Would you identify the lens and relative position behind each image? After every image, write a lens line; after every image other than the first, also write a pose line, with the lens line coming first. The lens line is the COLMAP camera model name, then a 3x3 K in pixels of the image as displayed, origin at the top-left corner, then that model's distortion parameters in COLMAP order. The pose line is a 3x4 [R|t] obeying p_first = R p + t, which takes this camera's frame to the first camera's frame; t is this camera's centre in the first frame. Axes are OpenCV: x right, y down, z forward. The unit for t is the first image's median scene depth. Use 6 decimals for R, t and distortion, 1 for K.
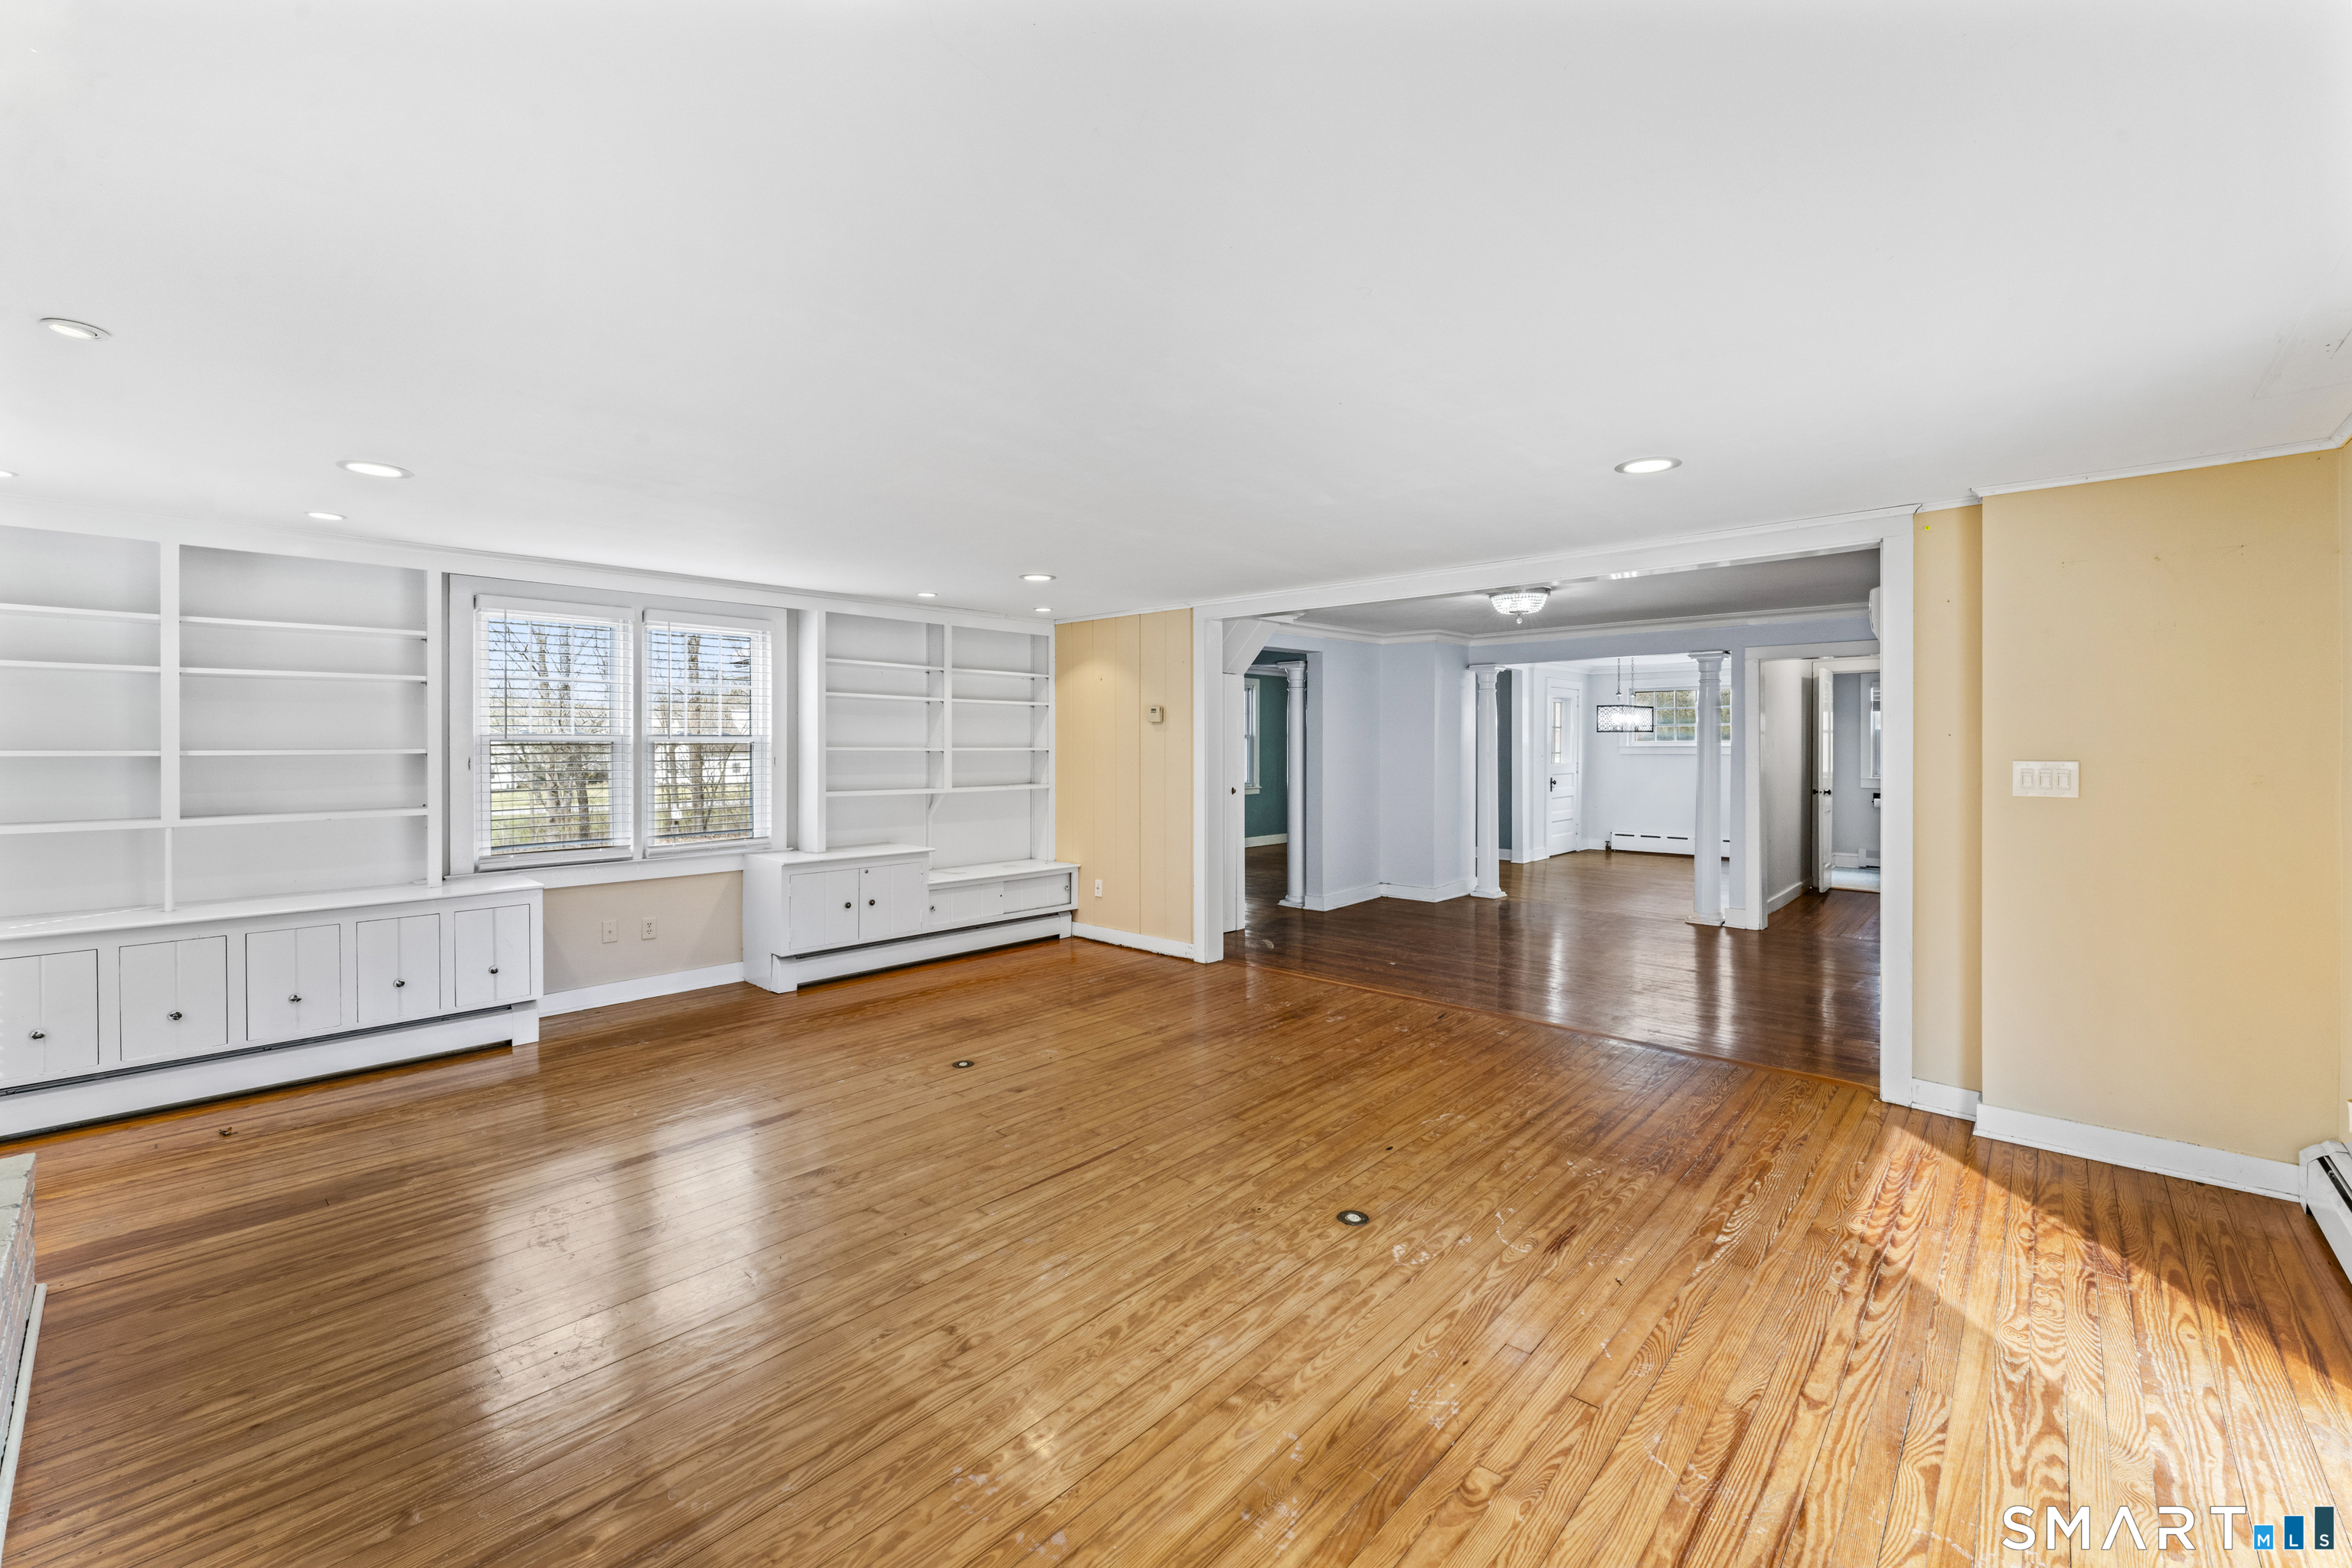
lens RADIAL K [[949.1, 0, 1186.0], [0, 949.1, 751.2], [0, 0, 1]] dist [-0.000791, 0.000780]
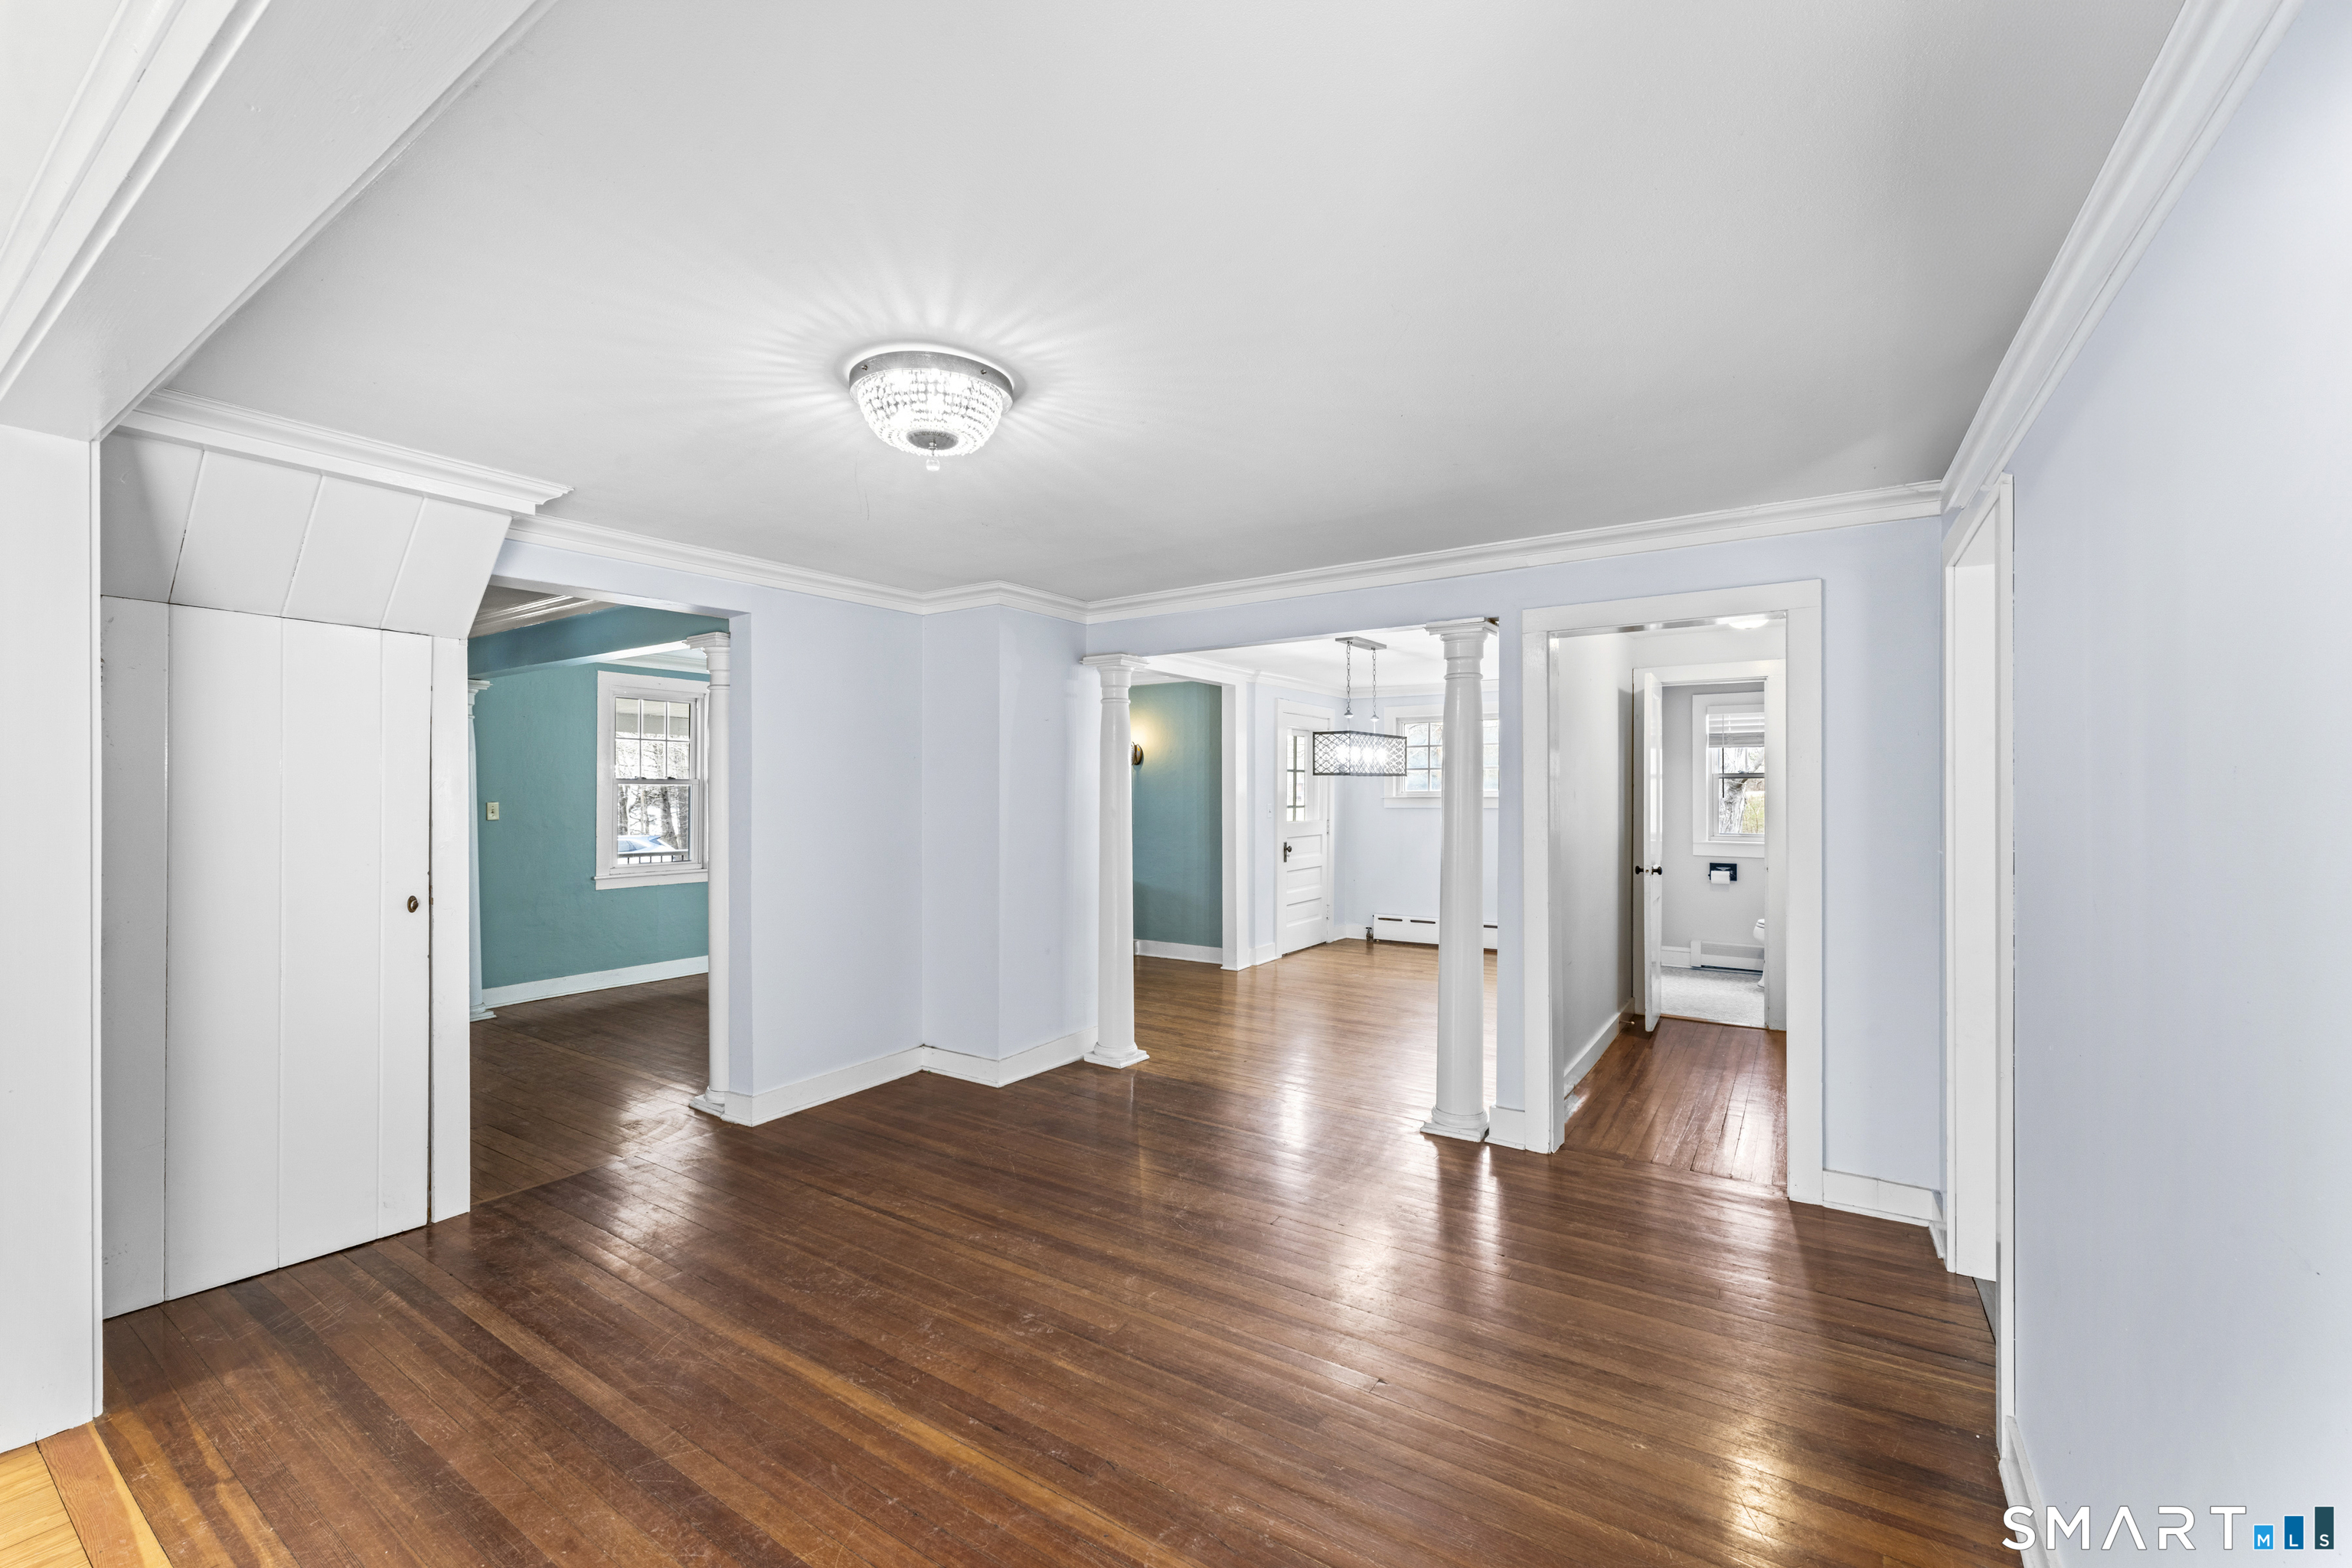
lens RADIAL K [[949.1, 0, 1176.3], [0, 949.1, 793.4], [0, 0, 1]] dist [-0.000791, 0.000780]
pose [[0.989008, 0.000691, 0.147863, 0.401632], [0.000486, 0.999968, -0.007926, -0.005074], [-0.147864, 0.007911, 0.988976, 0.636063]]
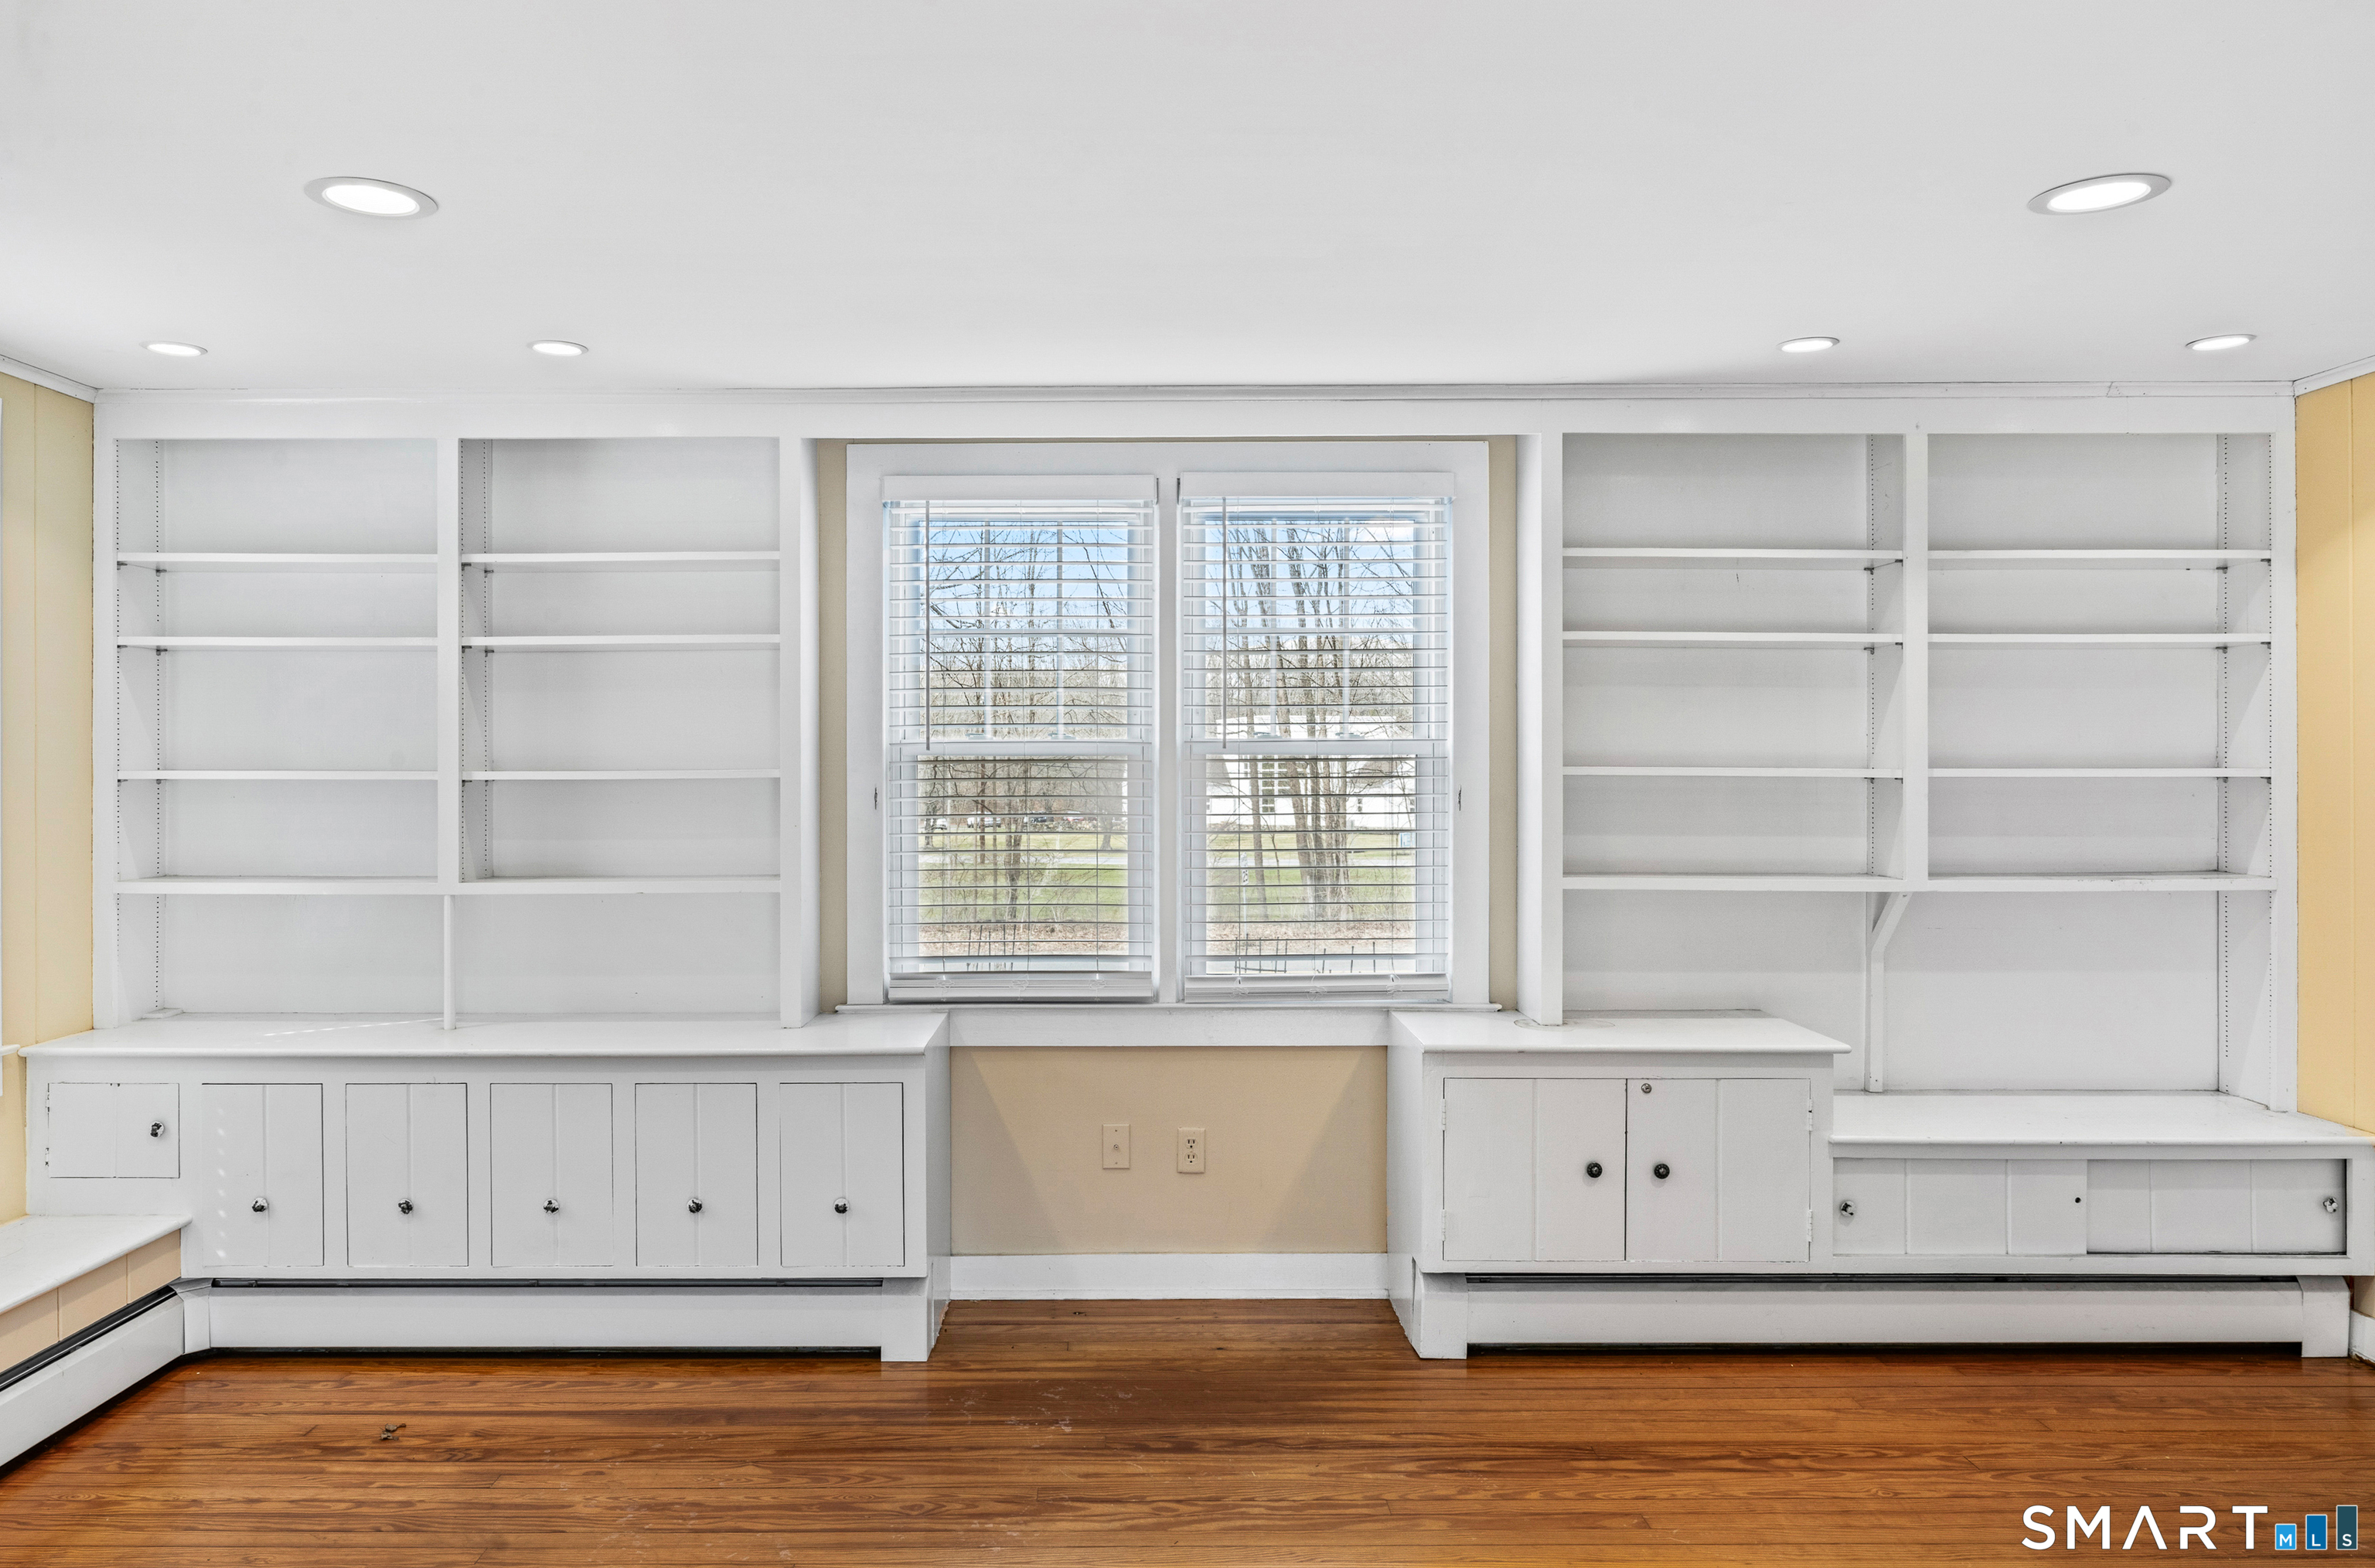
lens RADIAL K [[1628.2, 0, 1167.5], [0, 1628.2, 772.9], [0, 0, 1]] dist [-0.001178, 0.000860]
pose [[0.669026, 0.001942, -0.743237, 0.023771], [-0.003240, 0.999995, -0.000304, -0.000609], [0.743232, 0.002611, 0.669029, 0.398340]]
